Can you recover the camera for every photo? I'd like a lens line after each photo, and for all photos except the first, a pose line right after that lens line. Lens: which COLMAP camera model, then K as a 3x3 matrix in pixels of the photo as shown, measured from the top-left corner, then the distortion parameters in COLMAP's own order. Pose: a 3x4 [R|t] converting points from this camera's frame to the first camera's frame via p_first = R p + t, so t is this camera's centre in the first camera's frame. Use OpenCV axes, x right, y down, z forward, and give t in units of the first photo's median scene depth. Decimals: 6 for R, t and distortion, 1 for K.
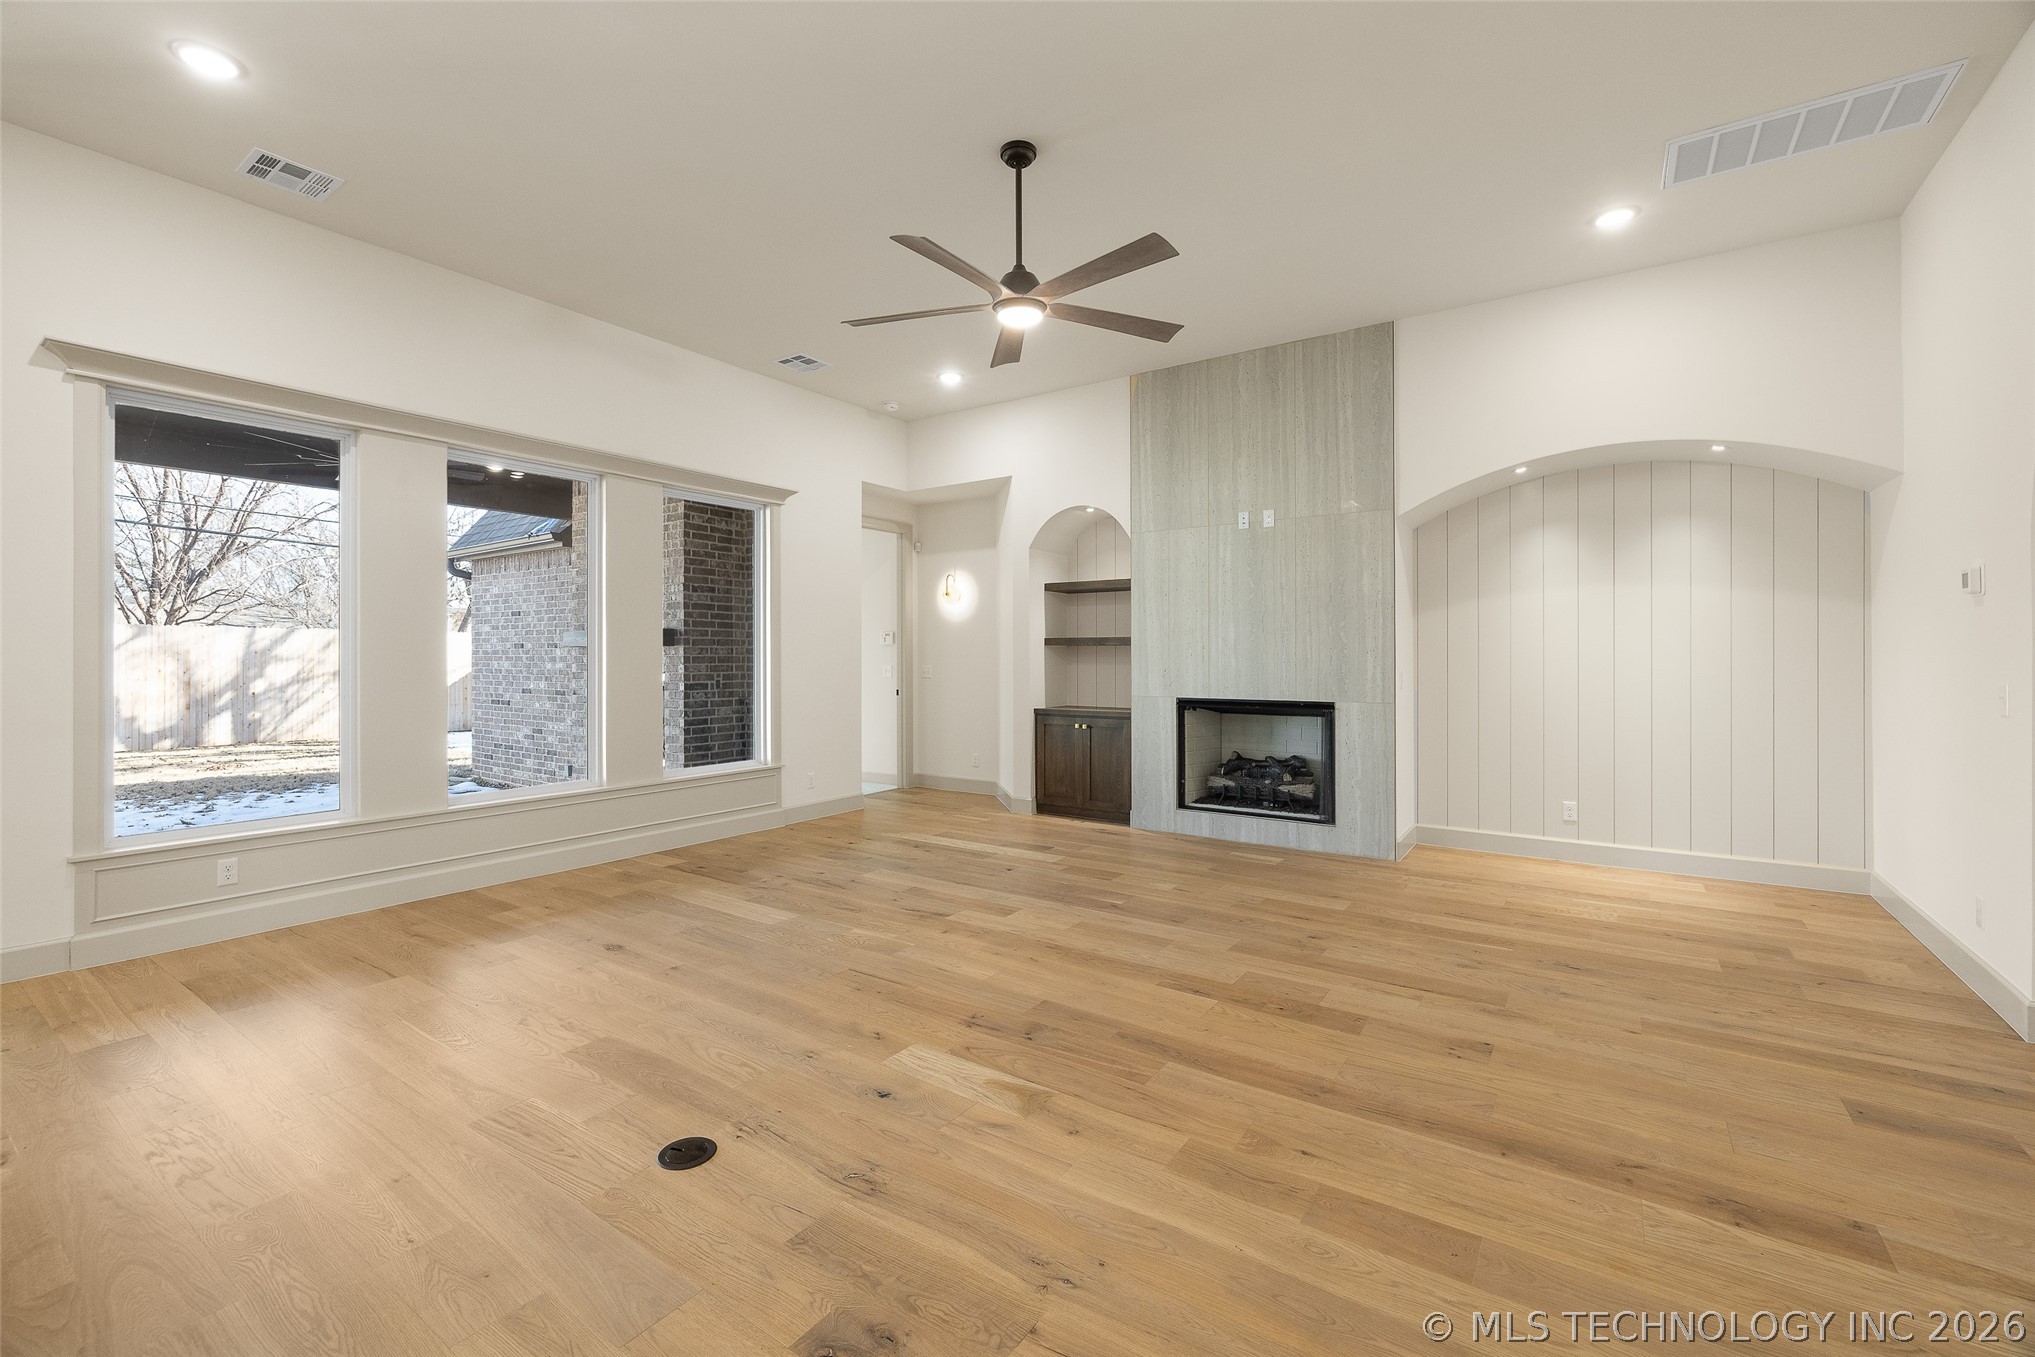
lens RADIAL K [[852.2, 0, 1013.1], [0, 852.2, 652.2], [0, 0, 1]] dist [-0.002167, 0.000086]
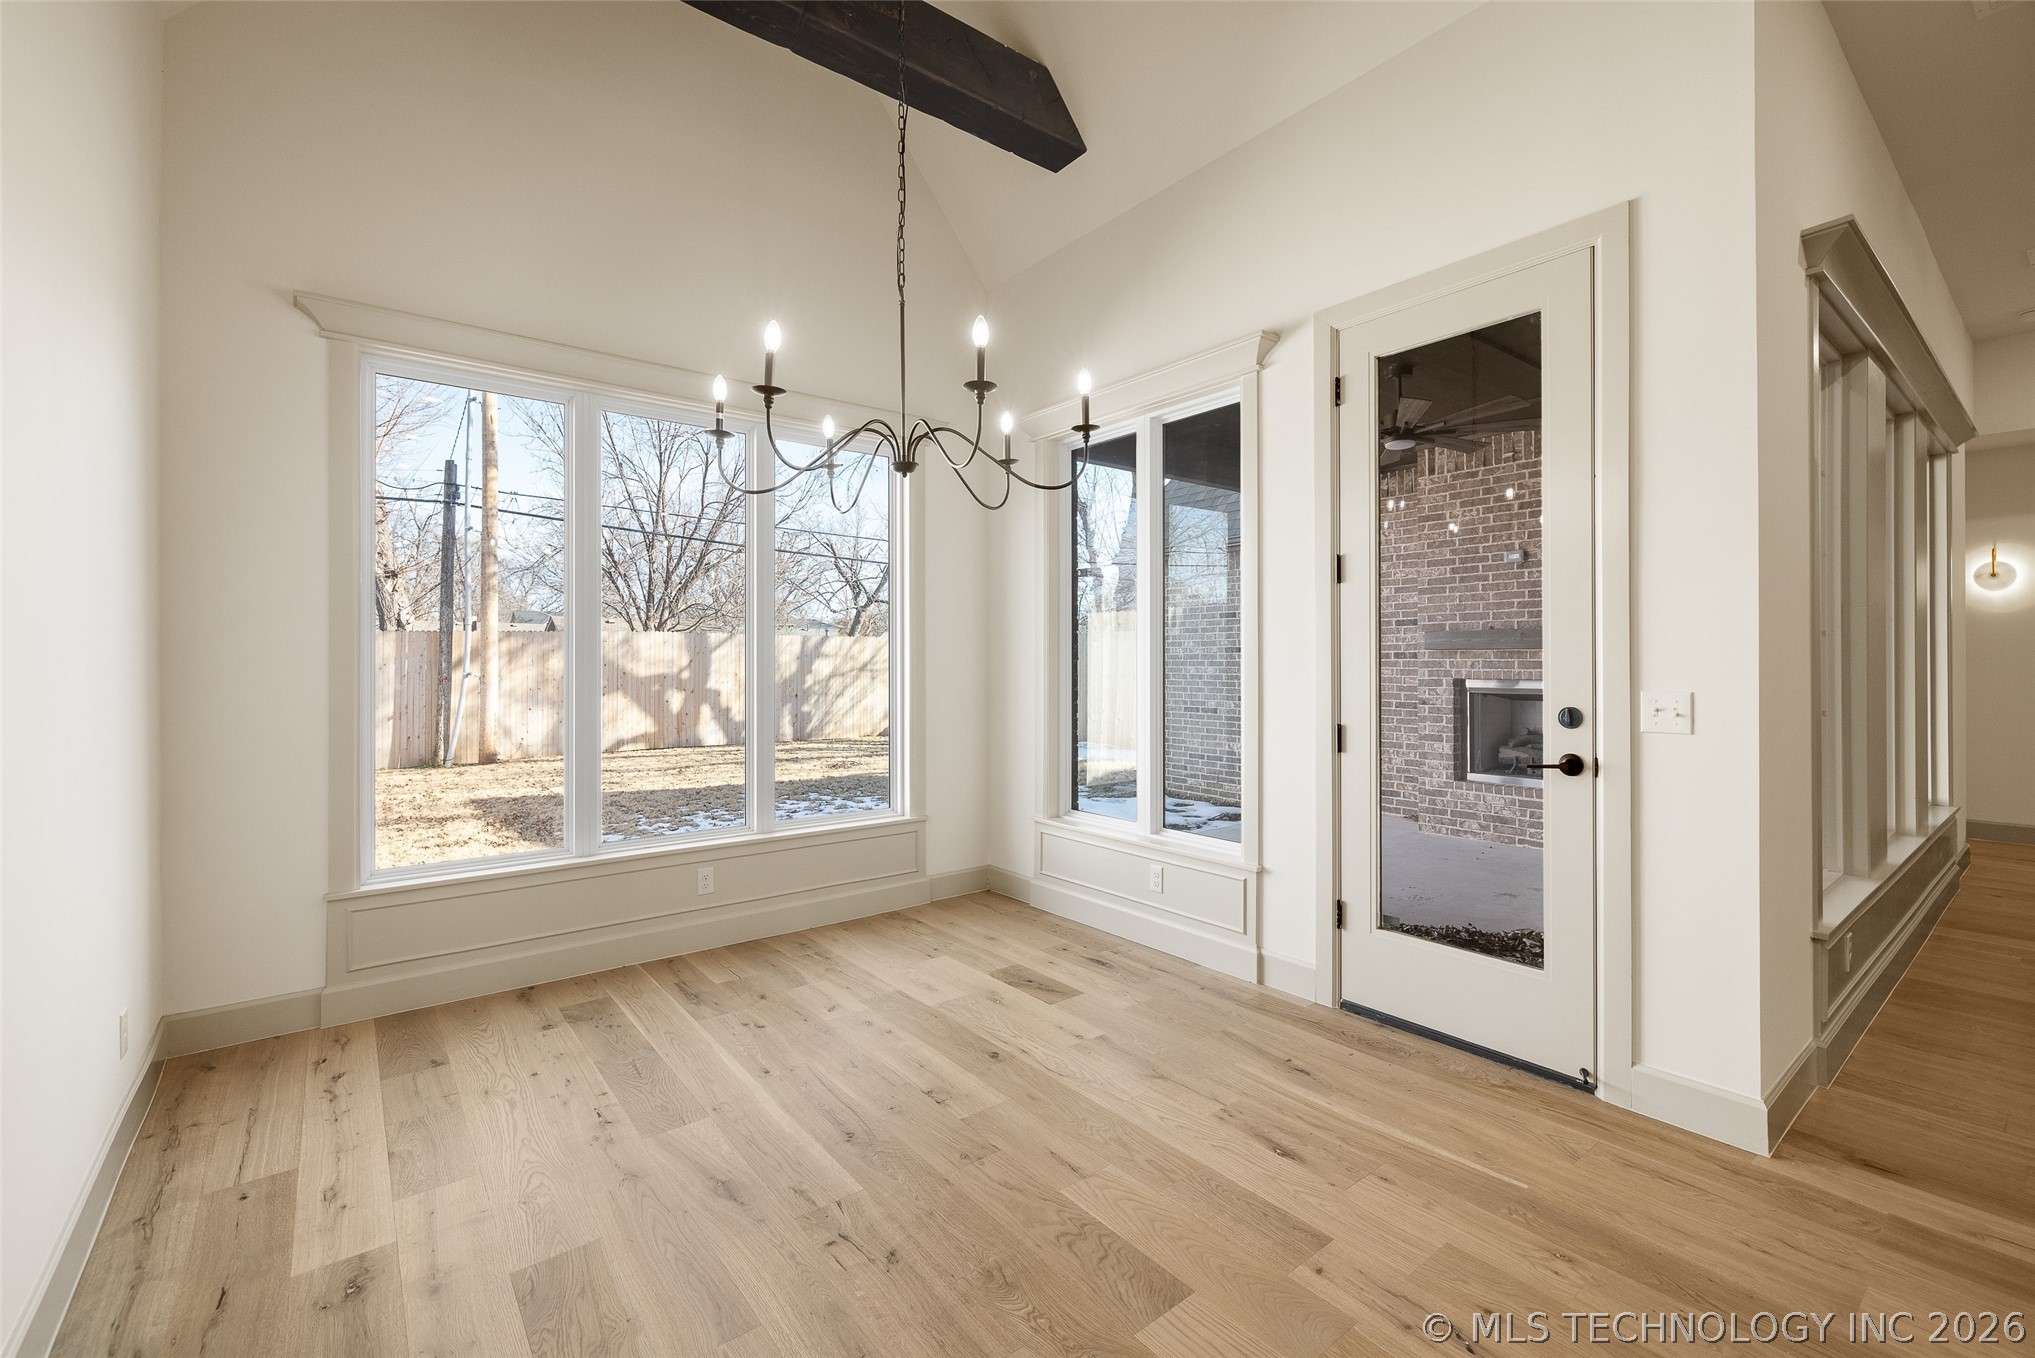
lens RADIAL K [[862.2, 0, 1019.2], [0, 862.2, 655.9], [0, 0, 1]] dist [0.001069, 0.000108]
pose [[0.956008, -0.002920, -0.293326, -0.999615], [0.002484, 0.999995, -0.001859, 0.001929], [0.293330, 0.001049, 0.956011, 0.055559]]
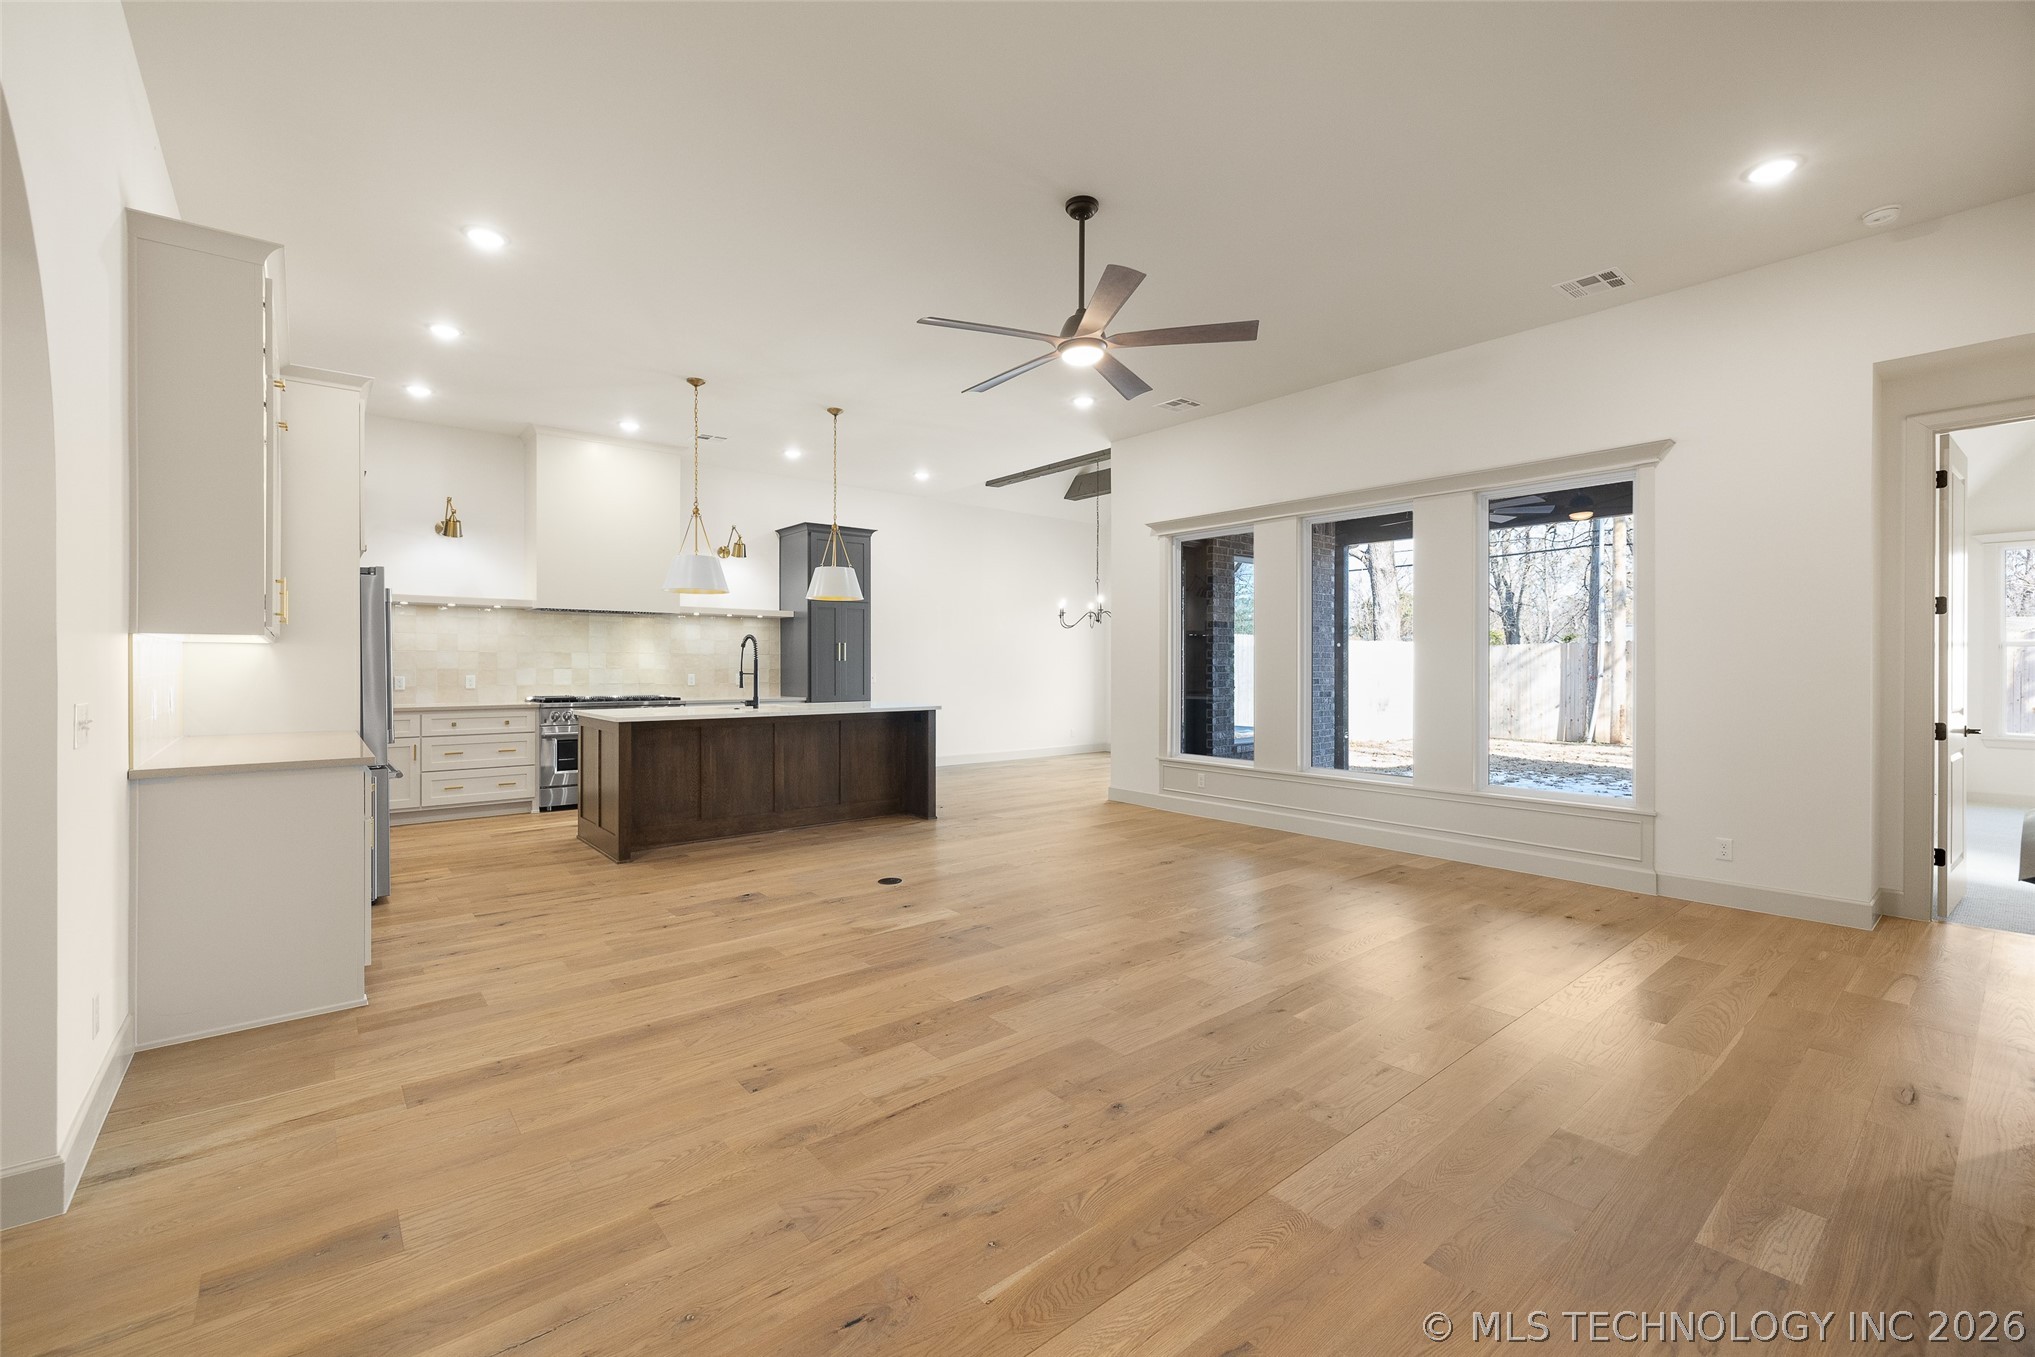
lens RADIAL K [[854.2, 0, 1018.2], [0, 854.2, 665.8], [0, 0, 1]] dist [-0.001587, -0.000090]
pose [[-0.264203, 0.001525, -0.964466, 0.720490], [0.001473, 0.999998, 0.001178, 0.001220], [0.964466, -0.001109, -0.264205, 0.798553]]
